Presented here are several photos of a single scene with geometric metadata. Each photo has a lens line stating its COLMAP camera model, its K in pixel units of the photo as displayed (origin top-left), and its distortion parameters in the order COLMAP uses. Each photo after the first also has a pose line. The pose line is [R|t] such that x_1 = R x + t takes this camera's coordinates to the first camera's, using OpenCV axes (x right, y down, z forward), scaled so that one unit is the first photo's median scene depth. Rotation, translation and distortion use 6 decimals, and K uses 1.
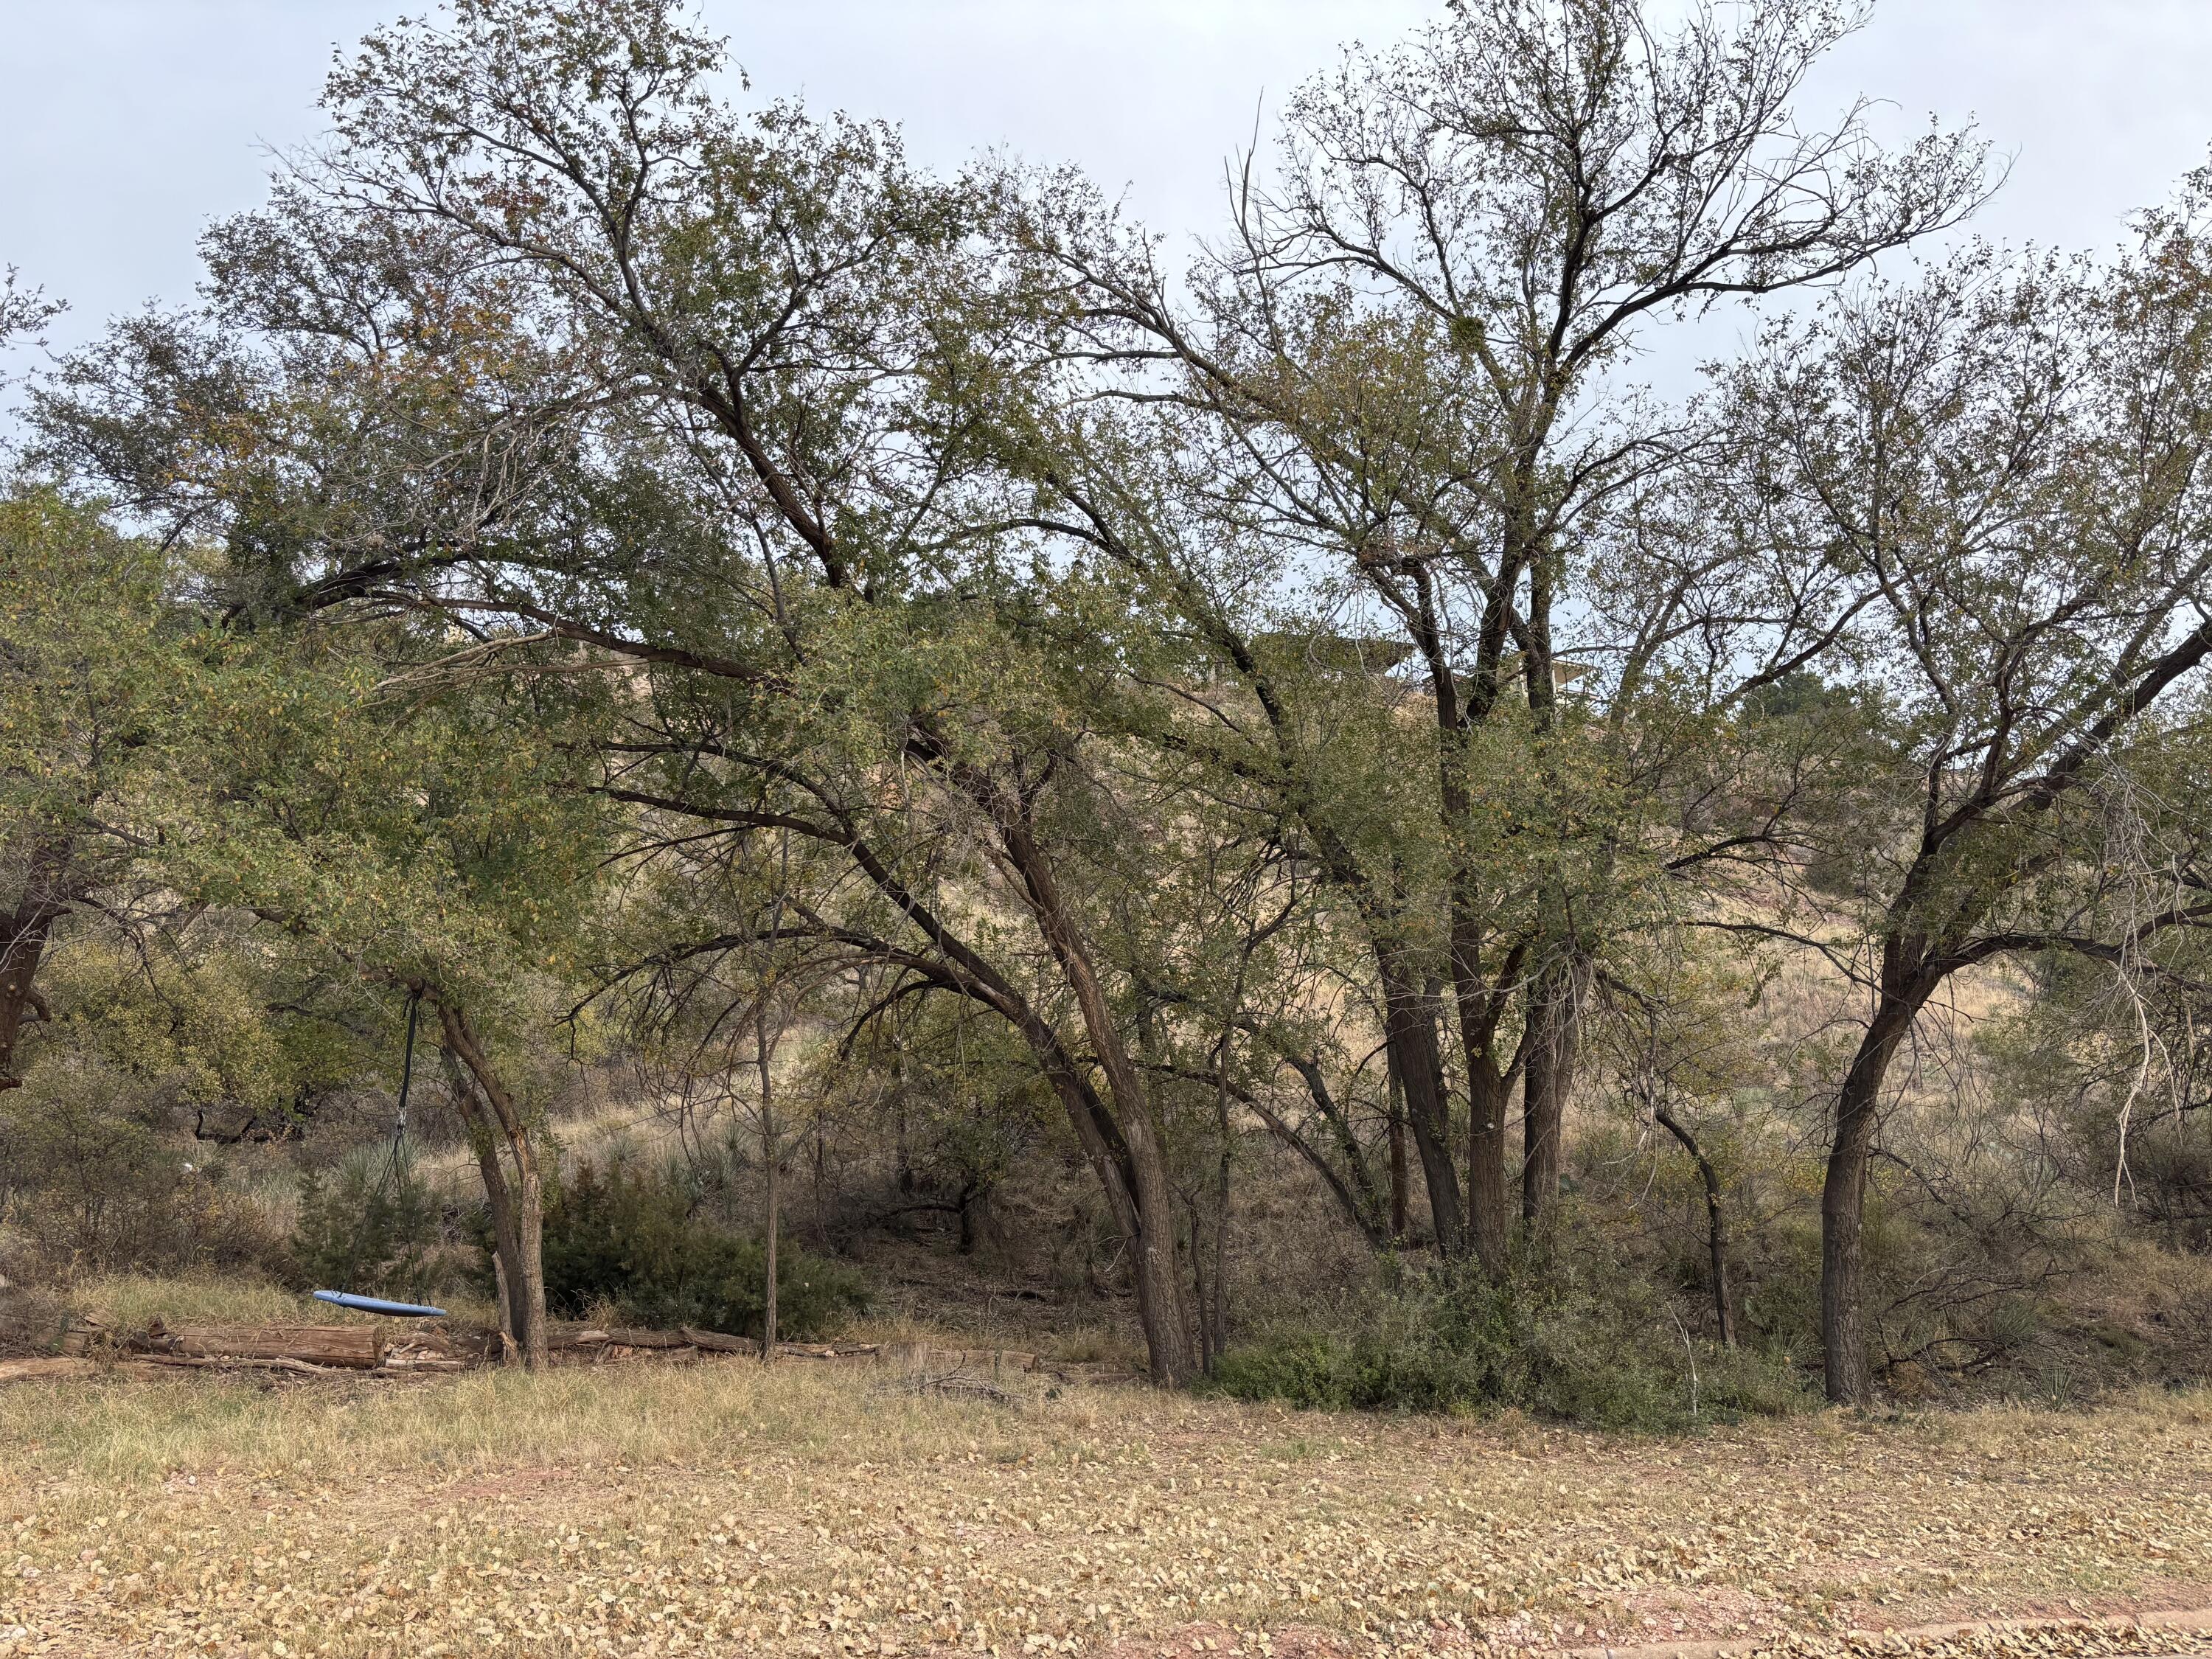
lens RADIAL K [[1616.2, 0, 1103.3], [0, 1616.2, 899.4], [0, 0, 1]] dist [0.005228, -0.039577]
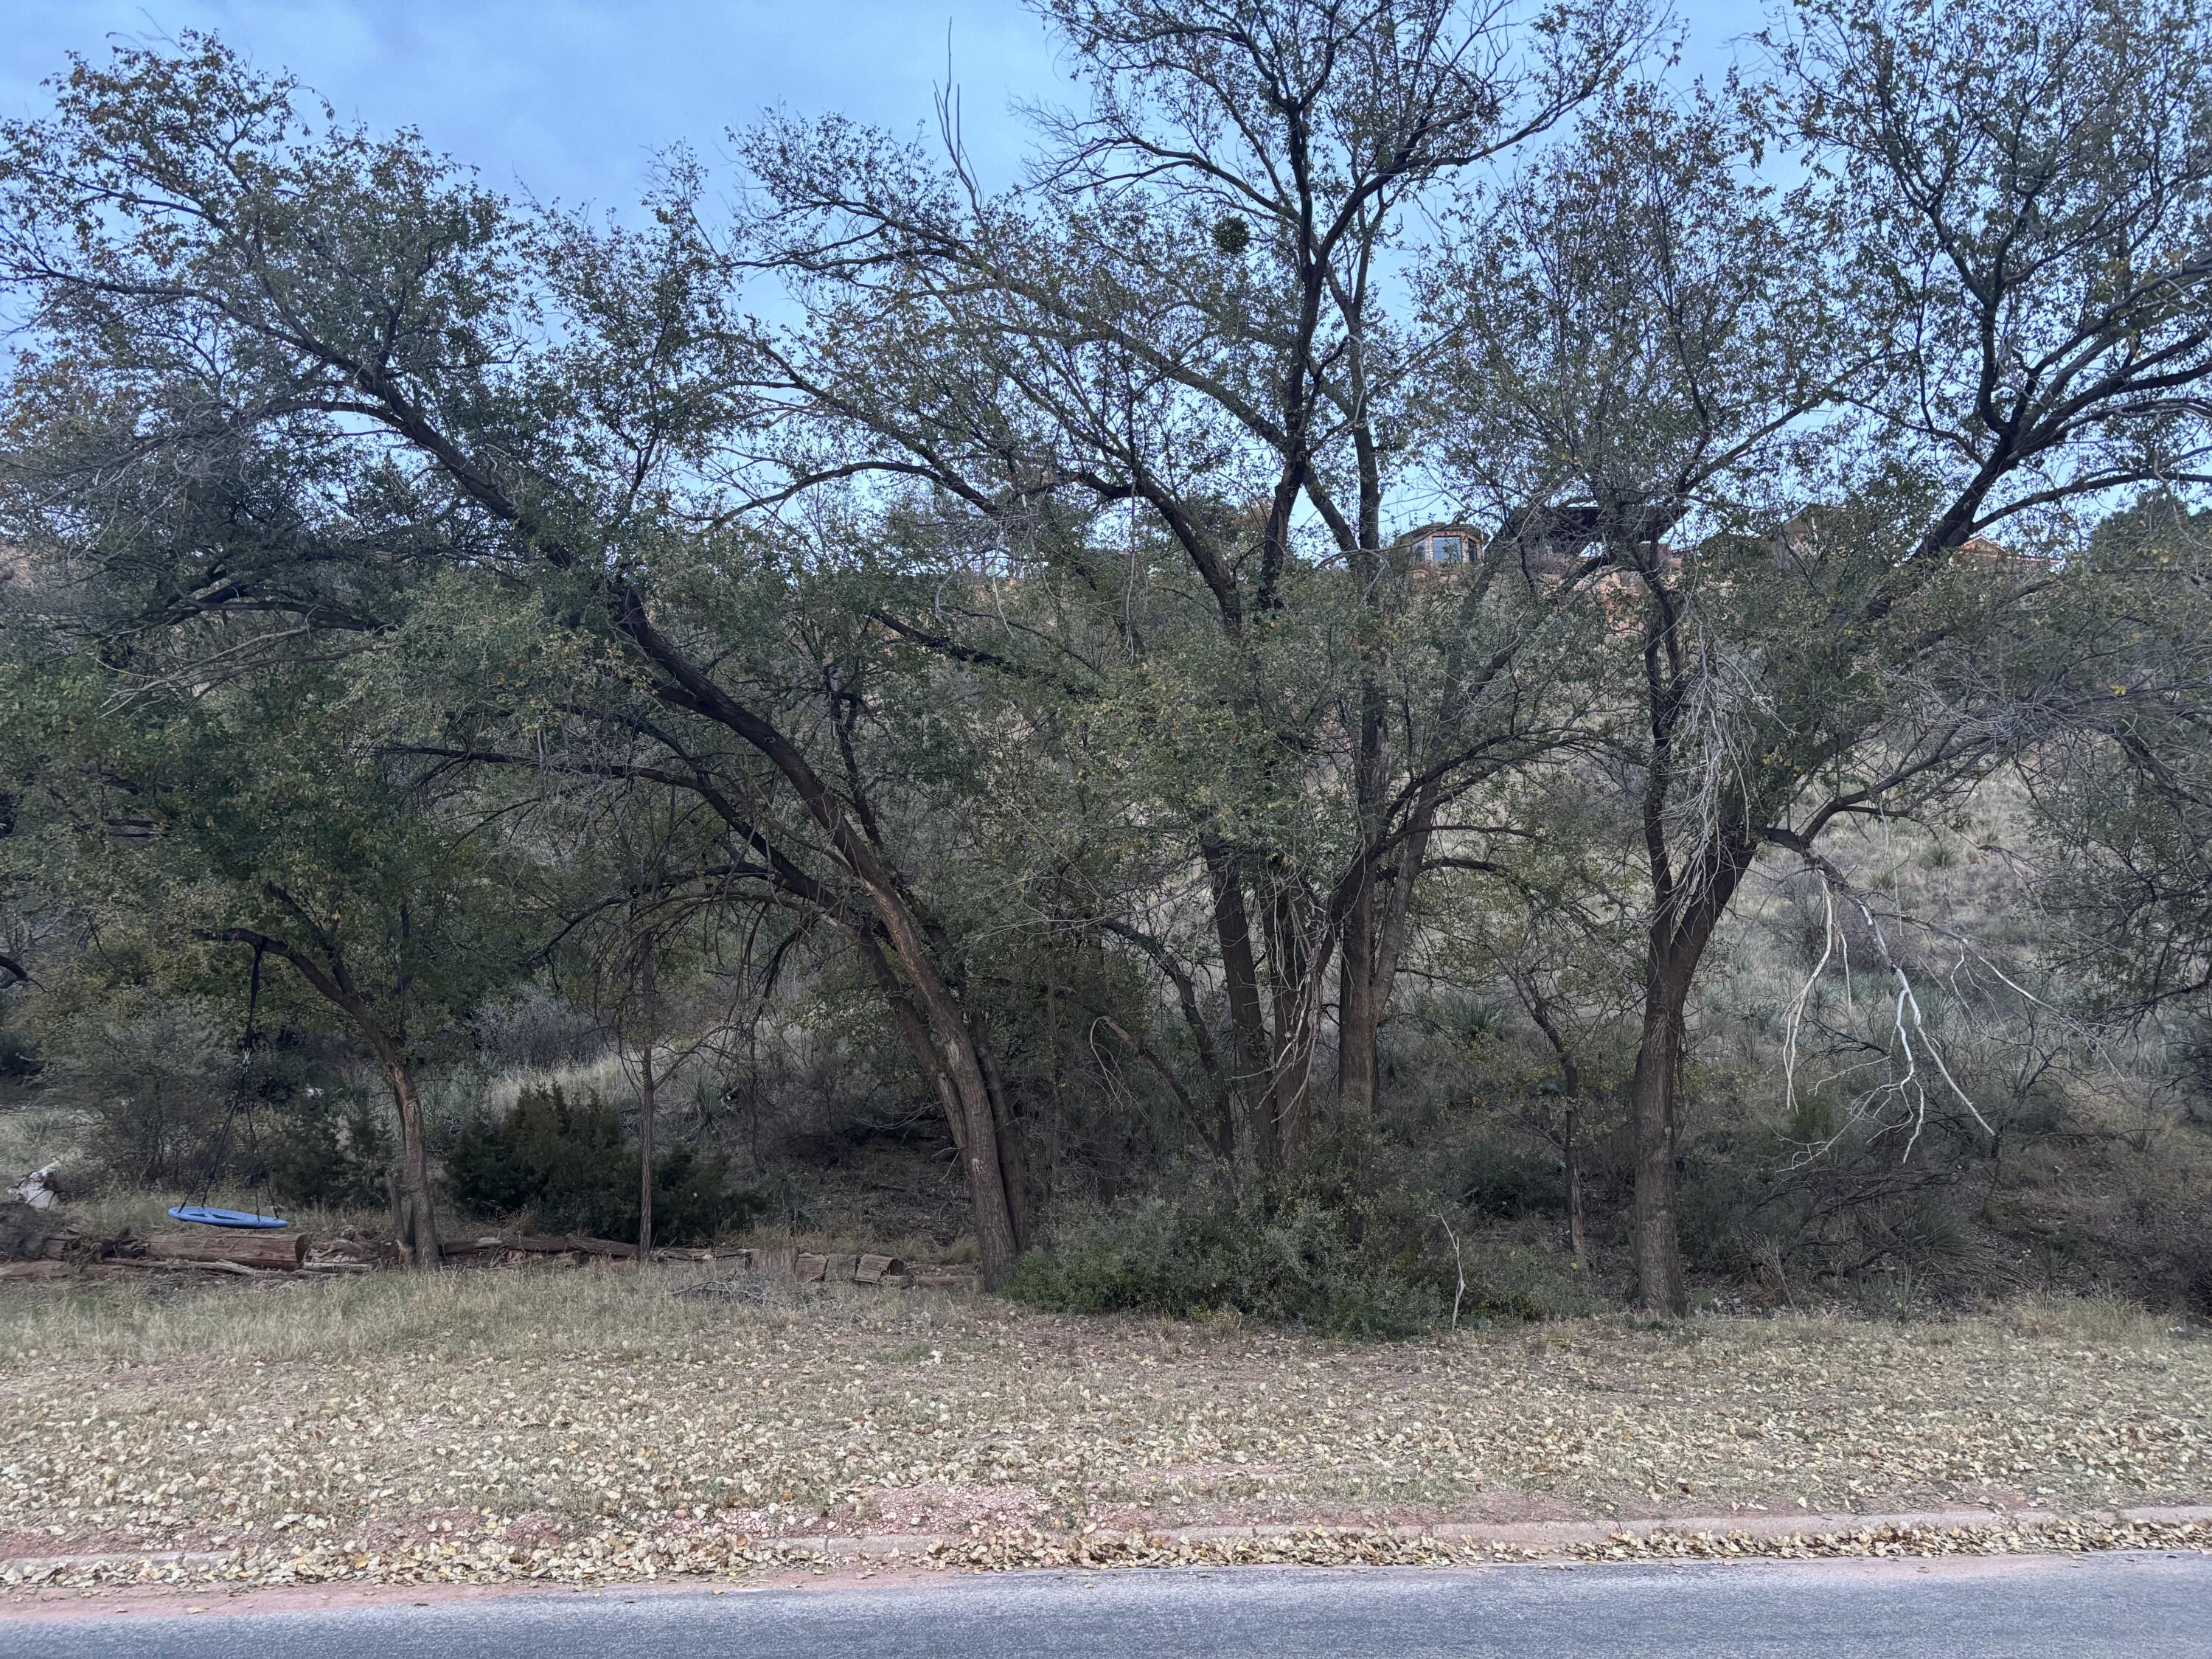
lens RADIAL K [[1596.4, 0, 1106.3], [0, 1596.4, 905.8], [0, 0, 1]] dist [-0.040216, -0.000868]
pose [[0.983199, -0.041861, -0.177671, 0.182771], [0.052975, 0.996894, 0.058279, -0.002007], [0.174679, -0.066712, 0.982363, 0.007215]]
